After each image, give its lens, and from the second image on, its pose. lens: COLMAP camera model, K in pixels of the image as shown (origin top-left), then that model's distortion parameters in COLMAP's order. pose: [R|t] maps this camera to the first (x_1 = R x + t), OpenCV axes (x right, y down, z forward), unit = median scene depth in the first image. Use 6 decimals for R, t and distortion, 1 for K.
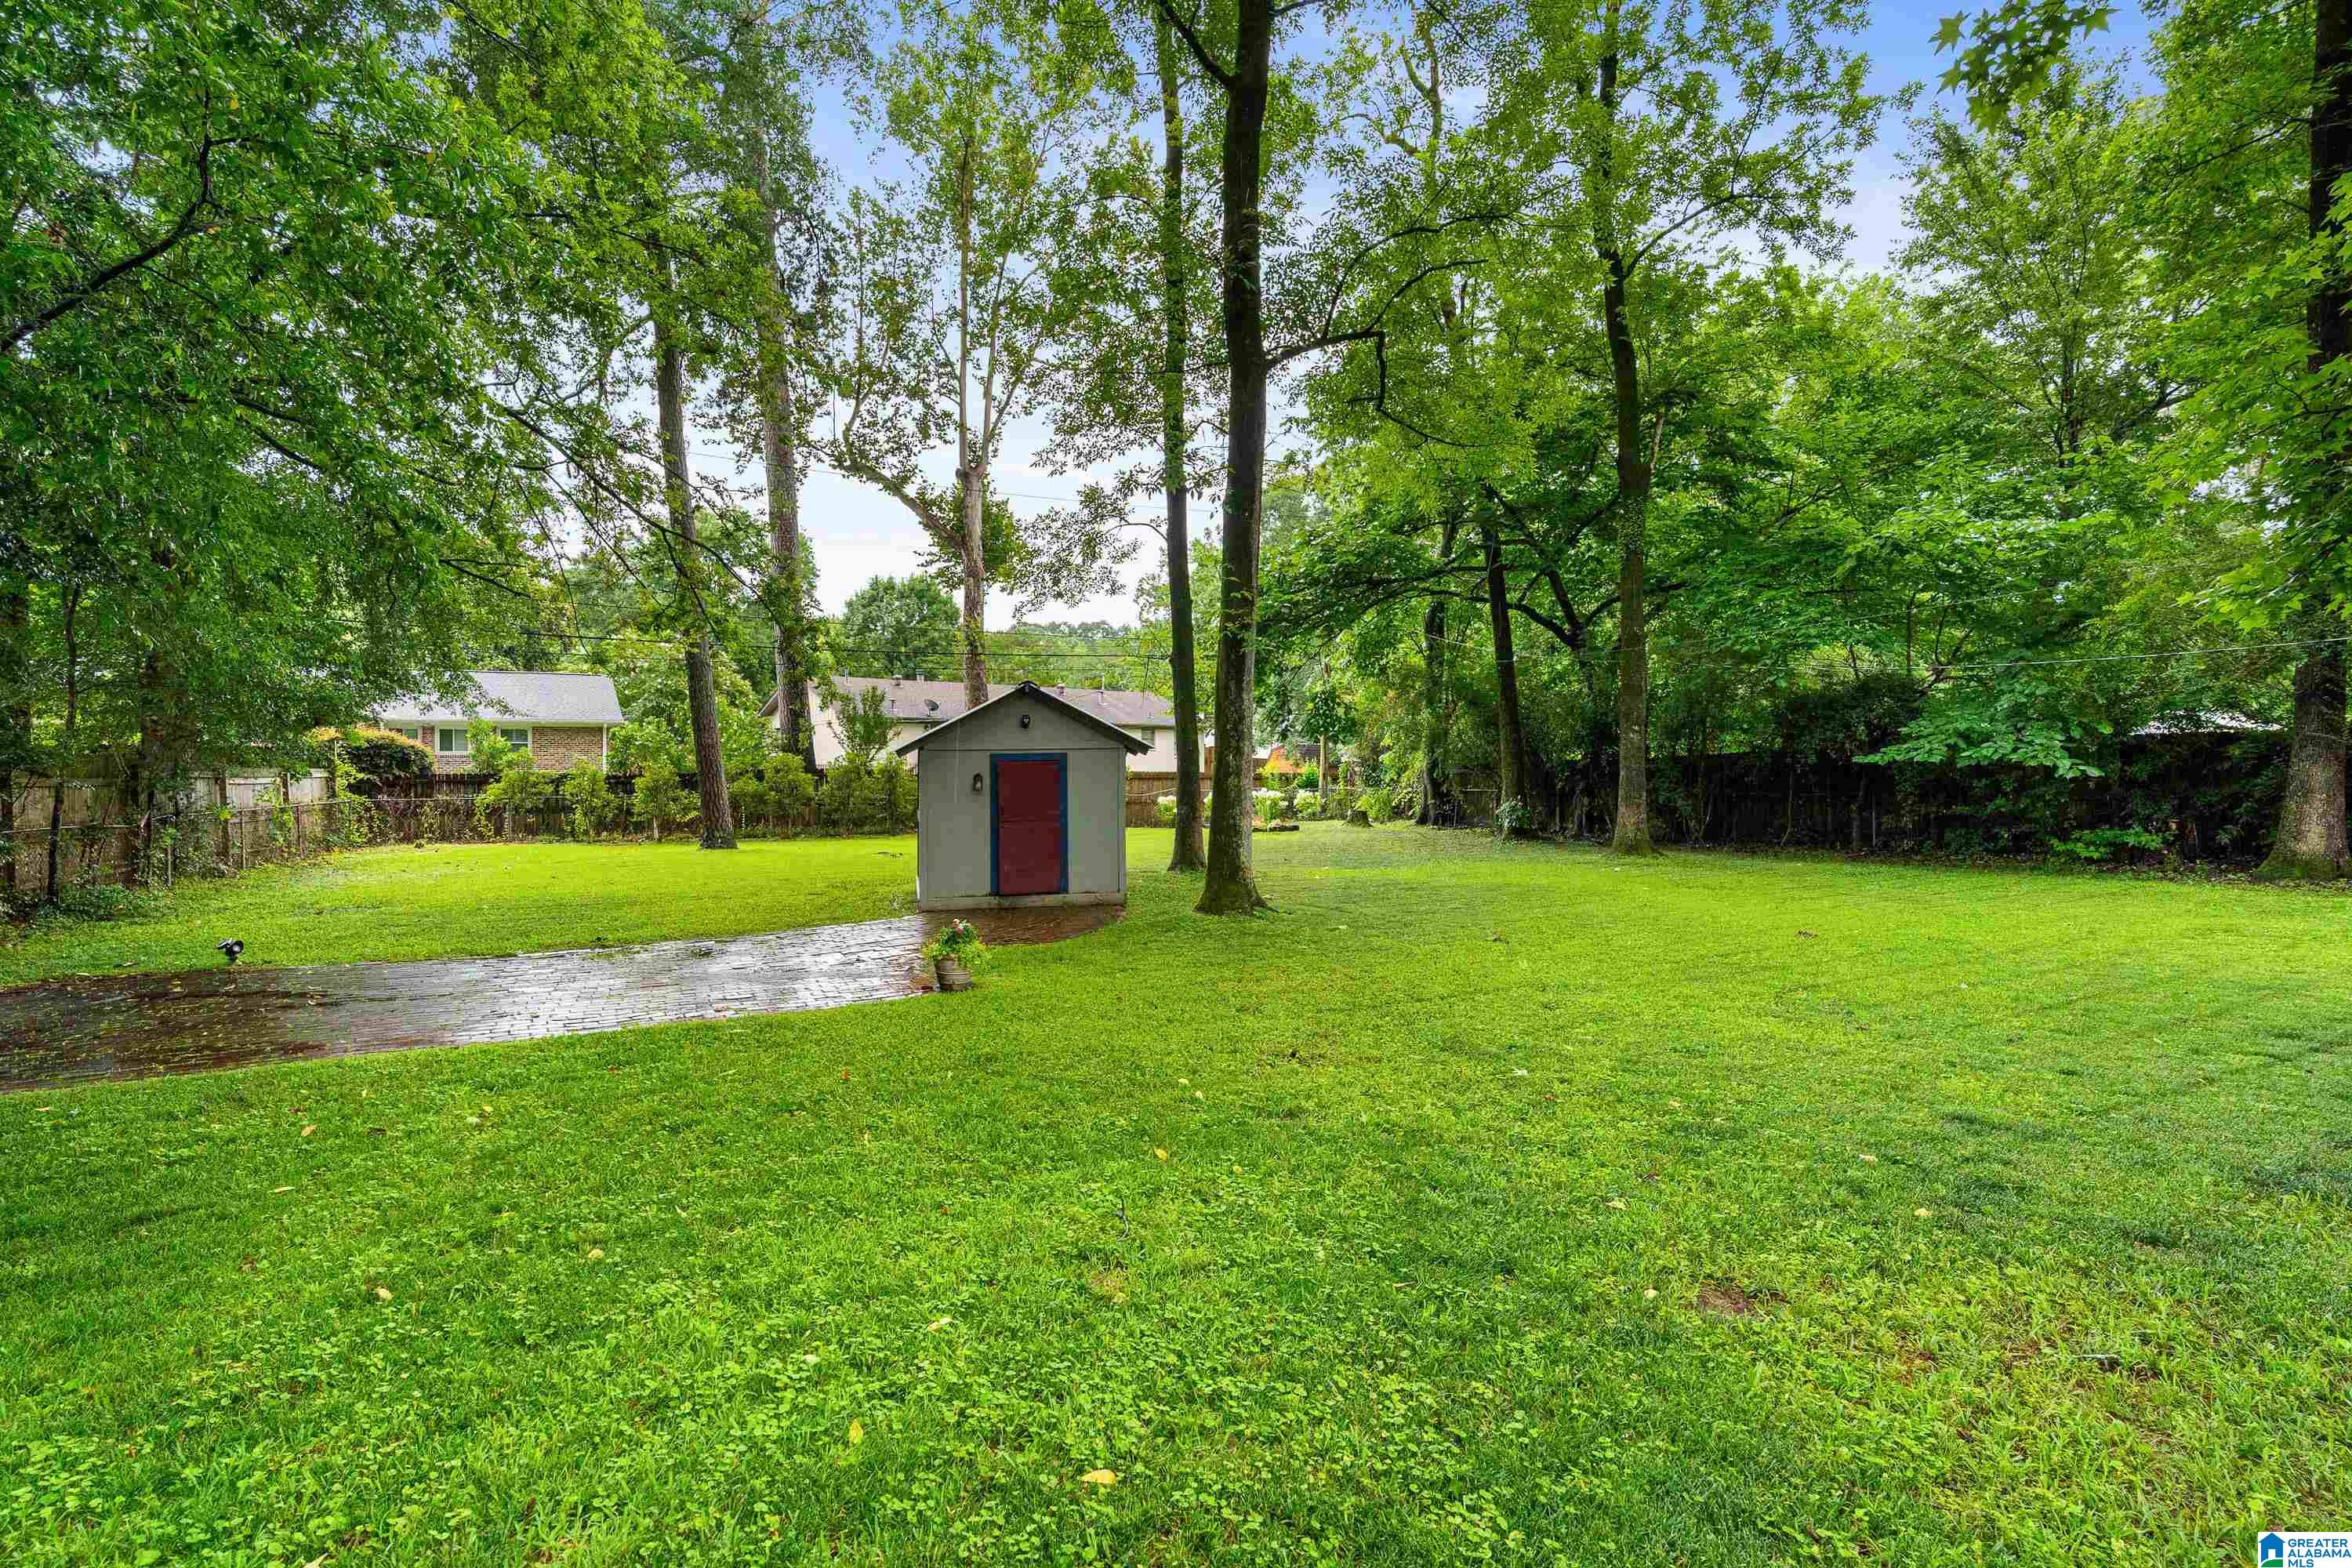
lens RADIAL K [[1063.8, 0, 1175.3], [0, 1063.8, 777.5], [0, 0, 1]] dist [-0.004140, 0.000309]
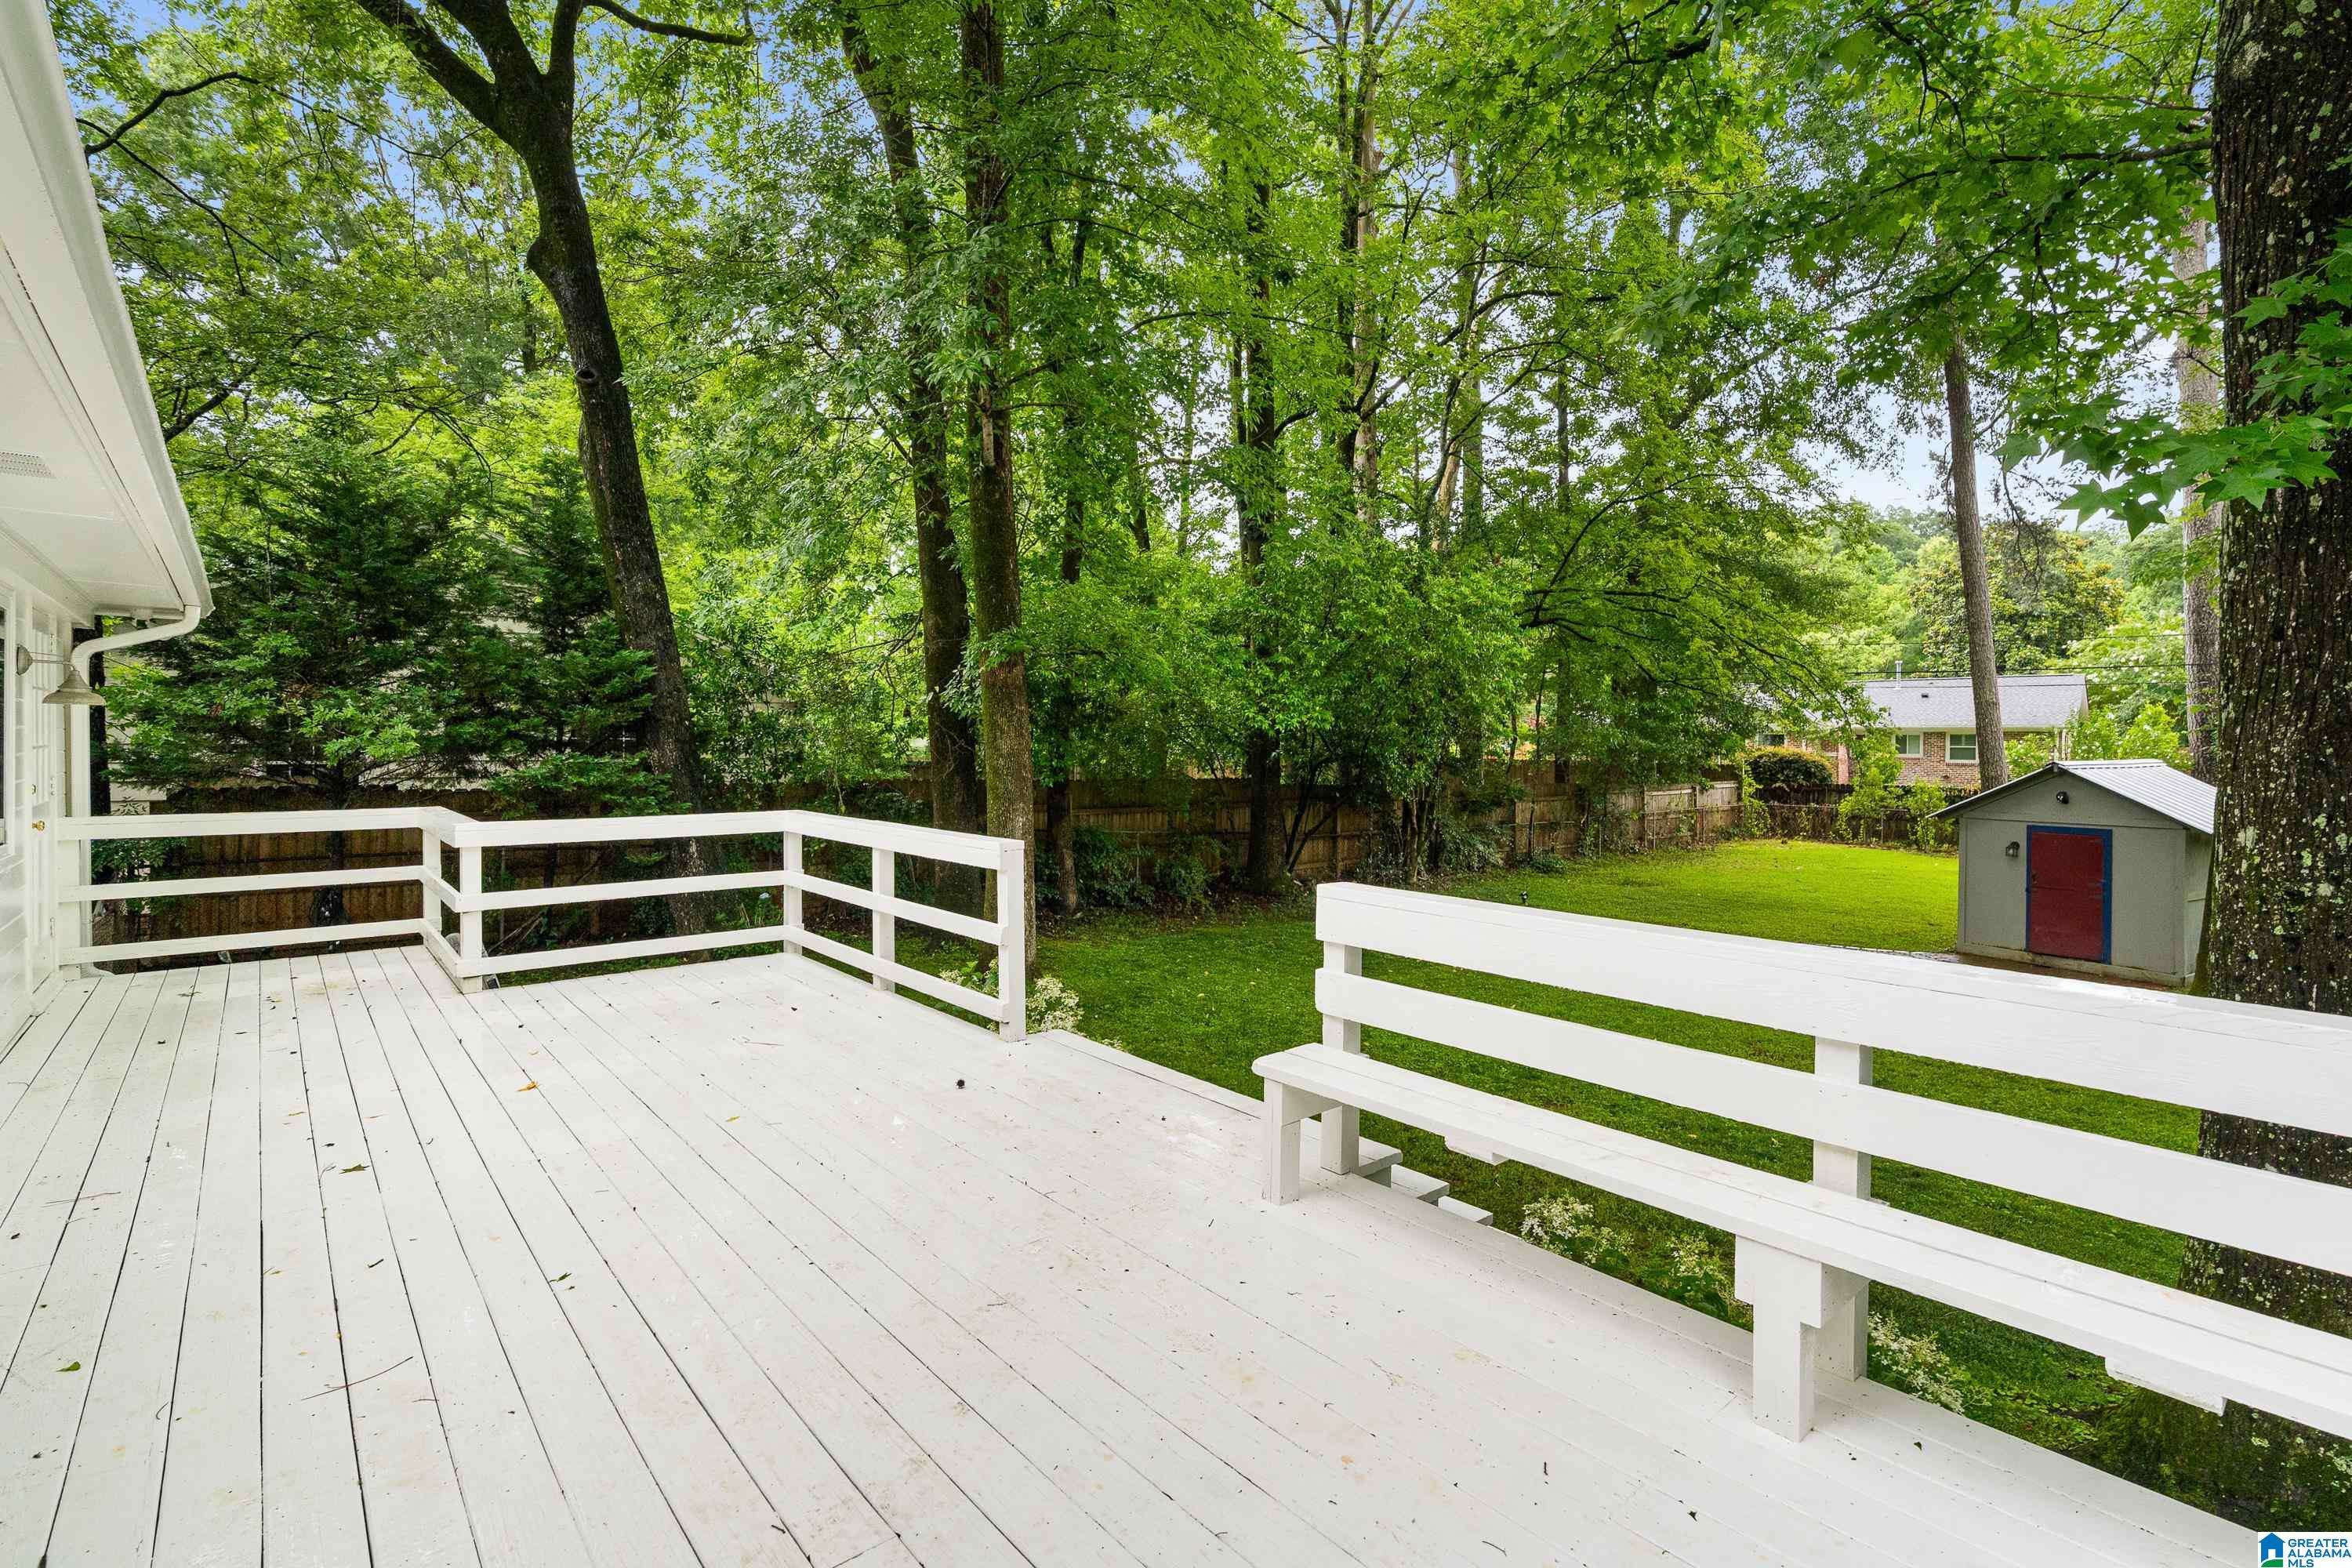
lens RADIAL K [[1063.8, 0, 1185.0], [0, 1063.8, 769.7], [0, 0, 1]] dist [-0.004140, 0.000309]
pose [[0.263227, 0.033494, -0.964152, 0.384980], [-0.013999, 0.999425, 0.030897, -0.059104], [0.964632, 0.005364, 0.263545, -0.080862]]
